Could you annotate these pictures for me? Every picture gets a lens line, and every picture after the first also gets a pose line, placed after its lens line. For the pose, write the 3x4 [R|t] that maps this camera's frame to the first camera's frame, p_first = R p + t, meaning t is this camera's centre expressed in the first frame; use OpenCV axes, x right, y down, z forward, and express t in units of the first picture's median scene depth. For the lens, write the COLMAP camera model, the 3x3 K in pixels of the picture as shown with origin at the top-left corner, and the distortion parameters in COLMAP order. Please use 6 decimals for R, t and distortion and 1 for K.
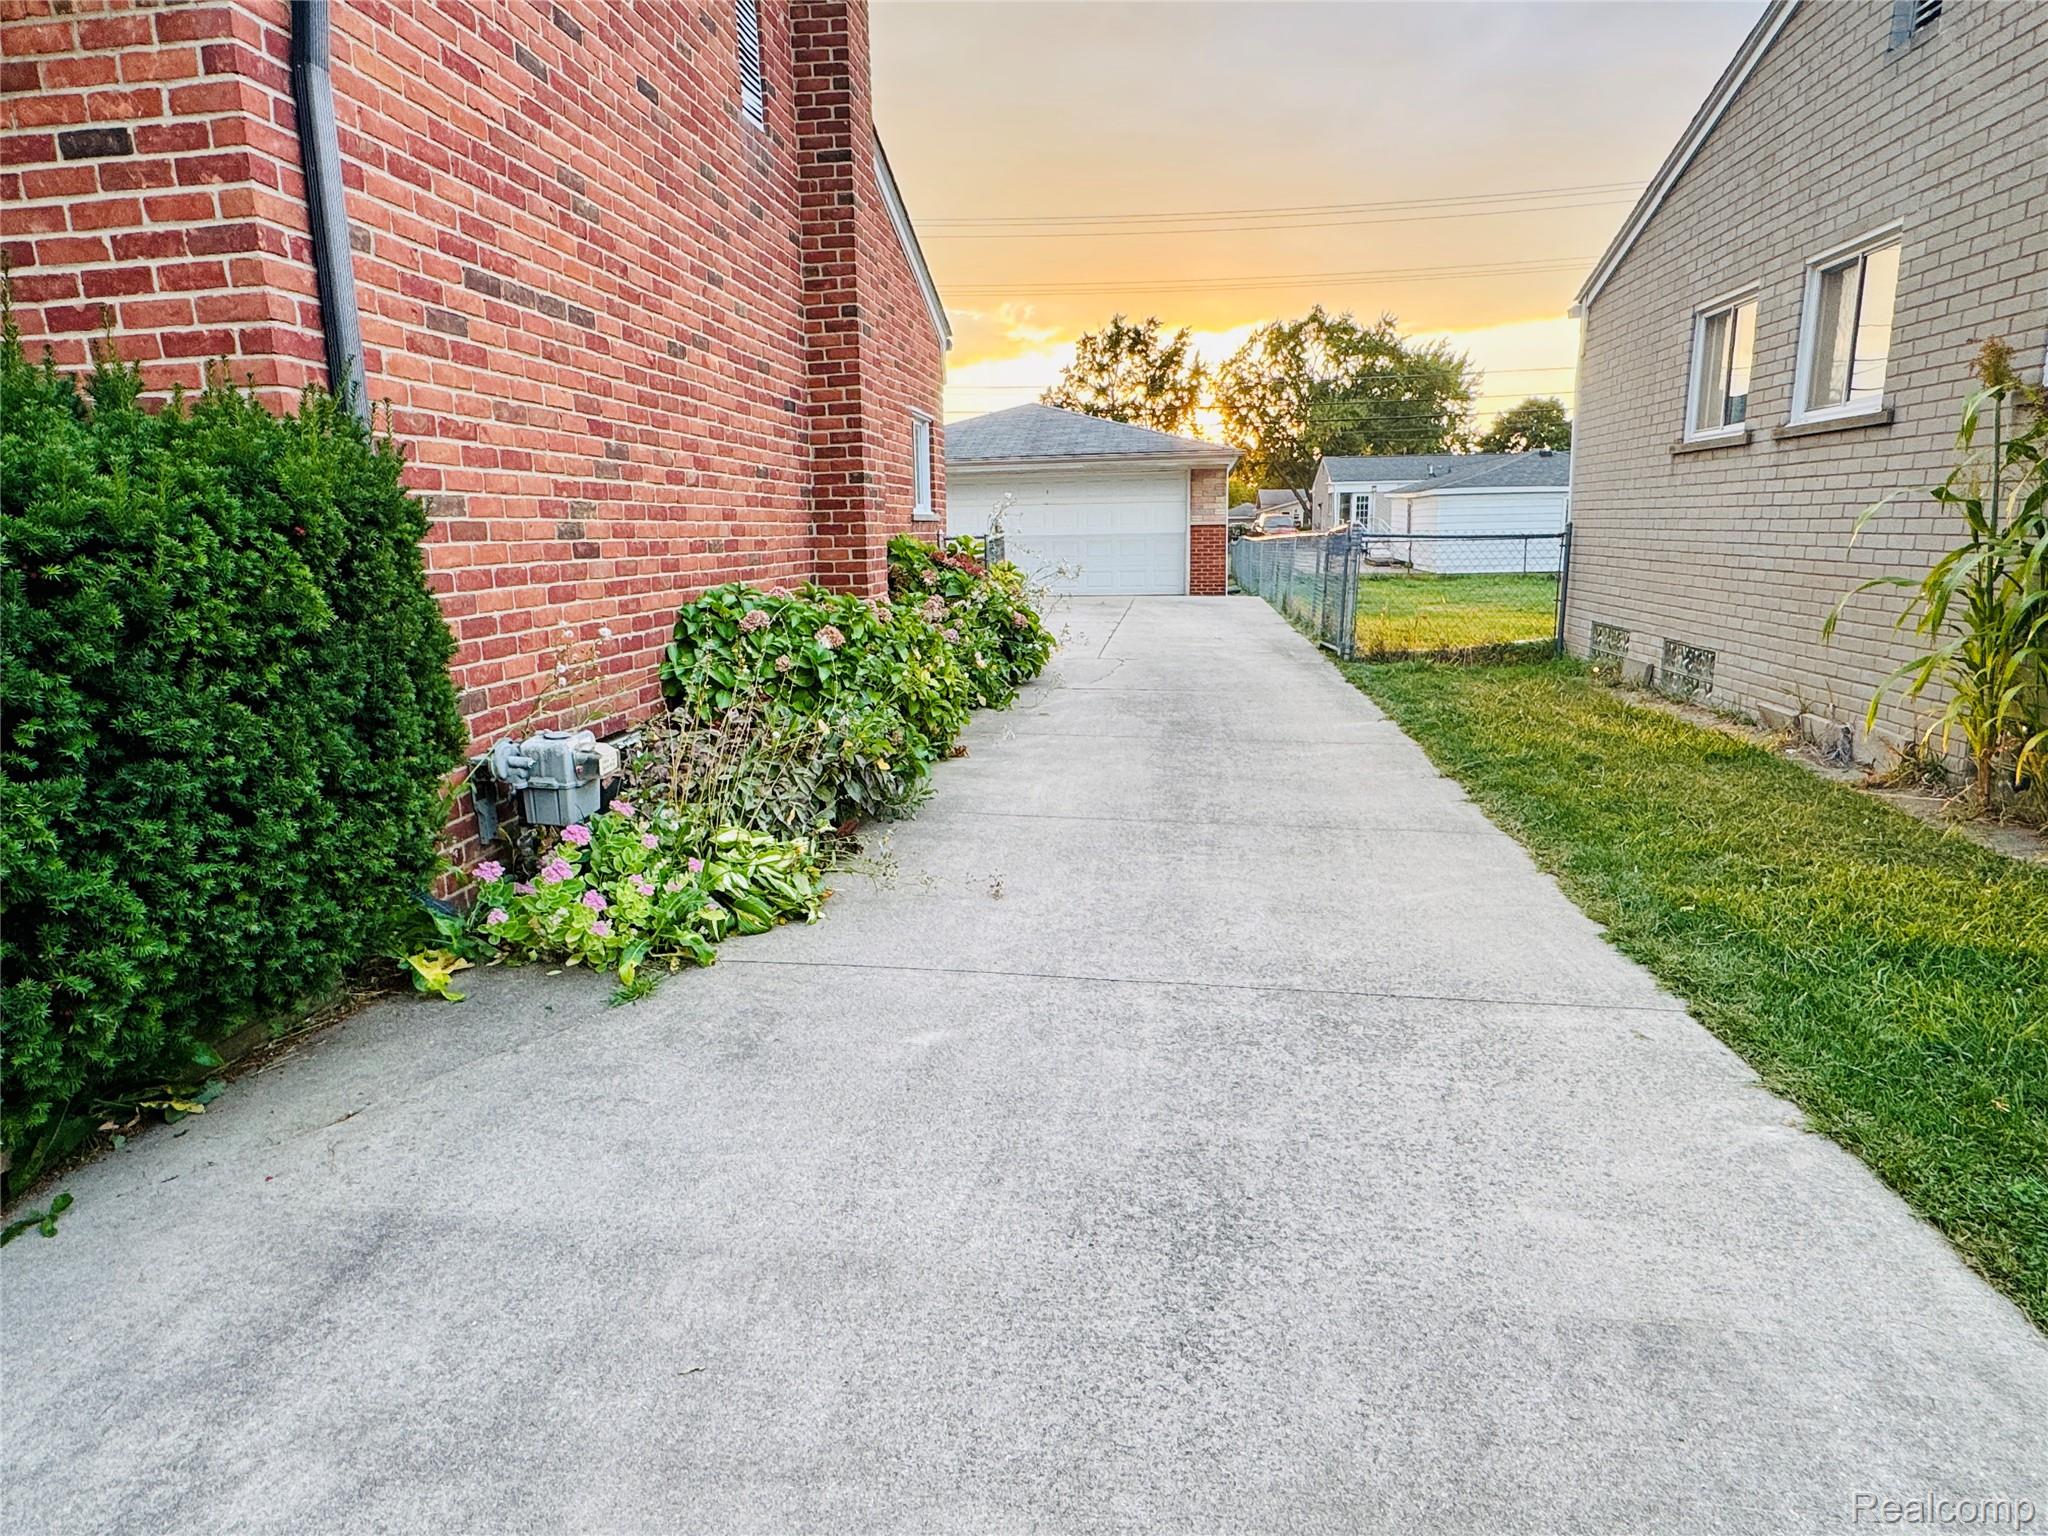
lens RADIAL K [[1169.4, 0, 1024.6], [0, 1169.4, 764.3], [0, 0, 1]] dist [-0.007478, 0.006584]
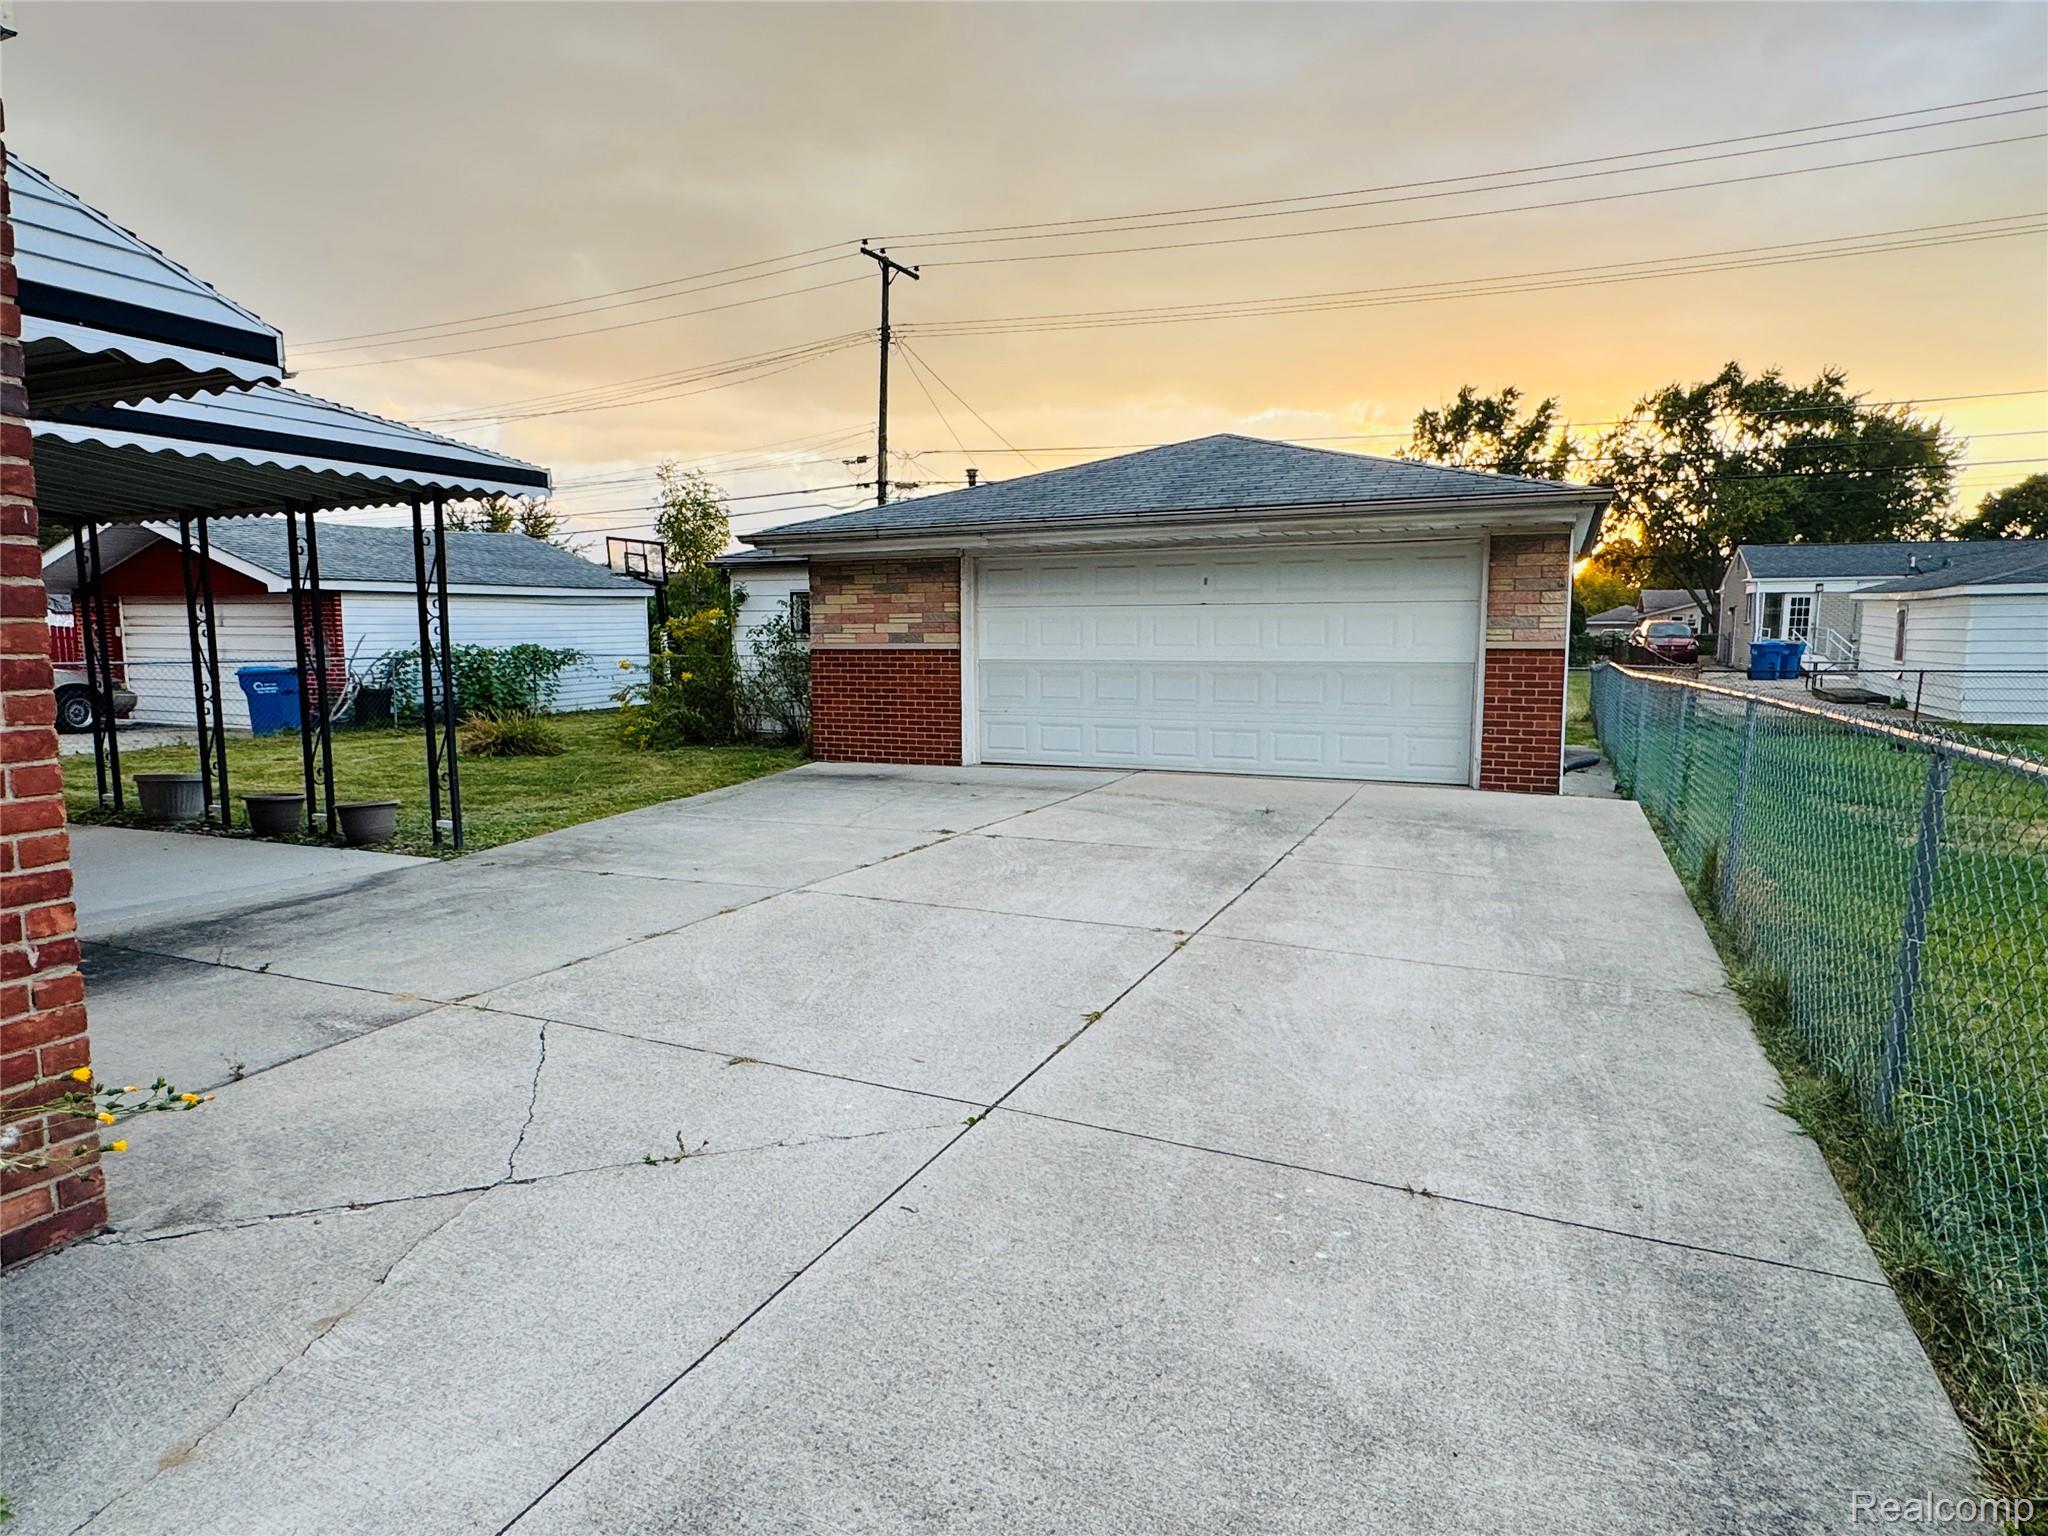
lens RADIAL K [[1169.4, 0, 1024.7], [0, 1169.4, 778.2], [0, 0, 1]] dist [-0.007478, 0.006584]
pose [[0.958649, 0.048948, -0.280350, 0.024547], [-0.068839, 0.995728, -0.061545, -0.026949], [0.276139, 0.078300, 0.957923, 0.121443]]
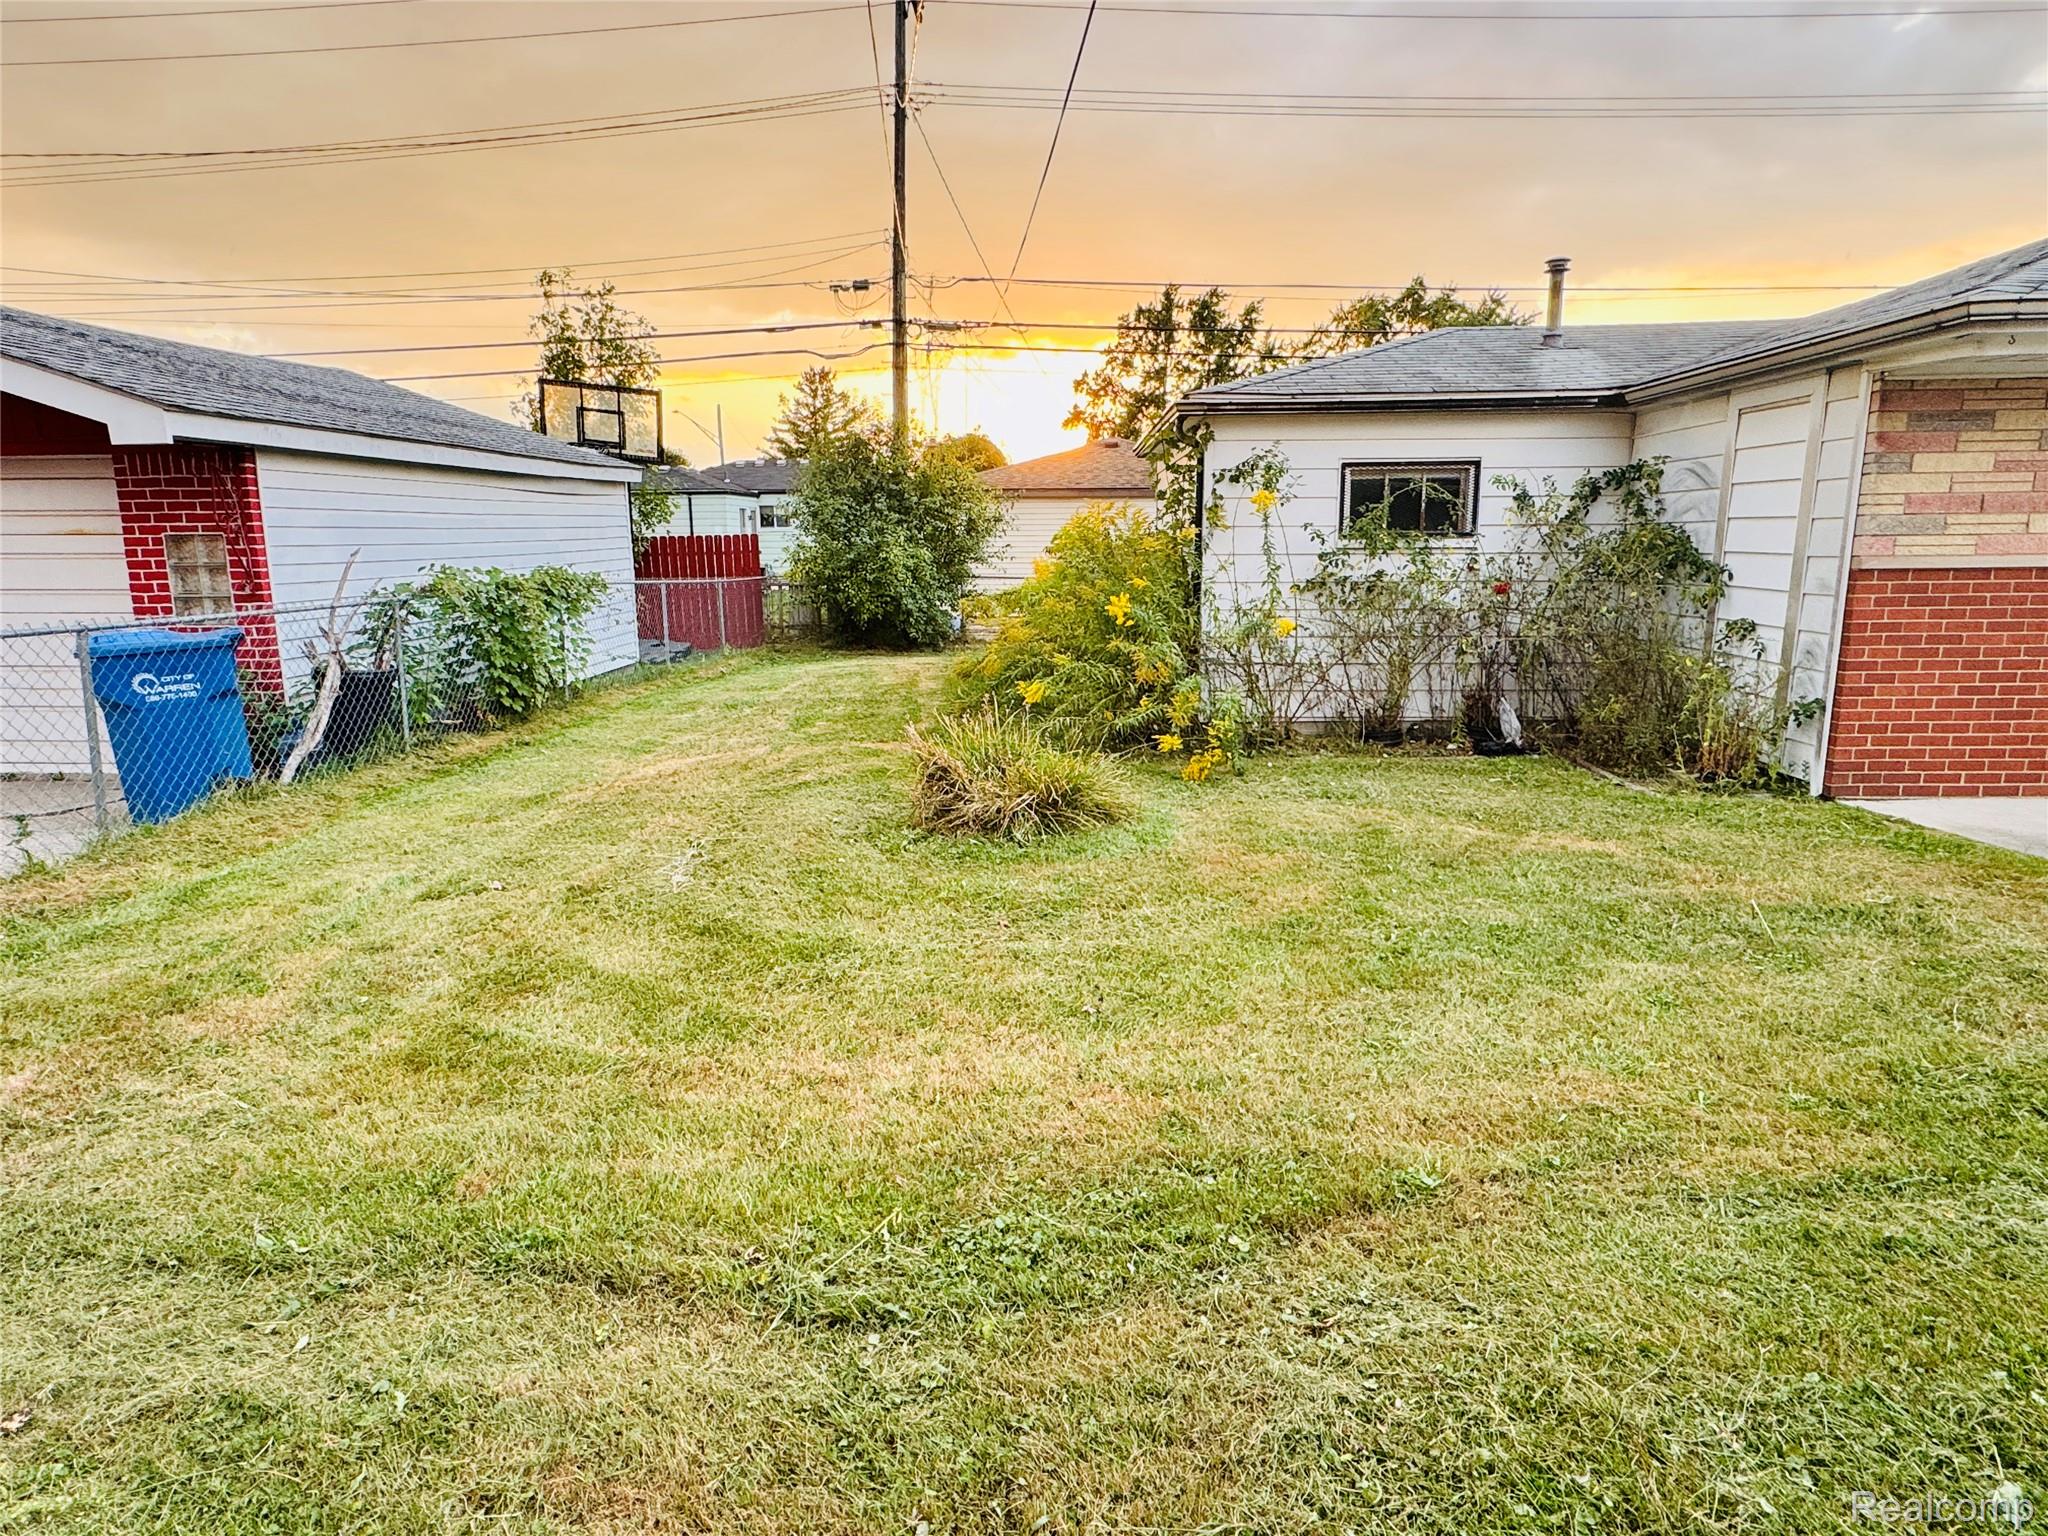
lens RADIAL K [[1169.4, 0, 1026.4], [0, 1169.4, 759.3], [0, 0, 1]] dist [-0.007478, 0.006584]
pose [[0.996132, -0.009418, 0.087365, -0.102467], [0.010562, 0.999864, -0.012644, -0.038871], [-0.087234, 0.013518, 0.996096, 0.190297]]
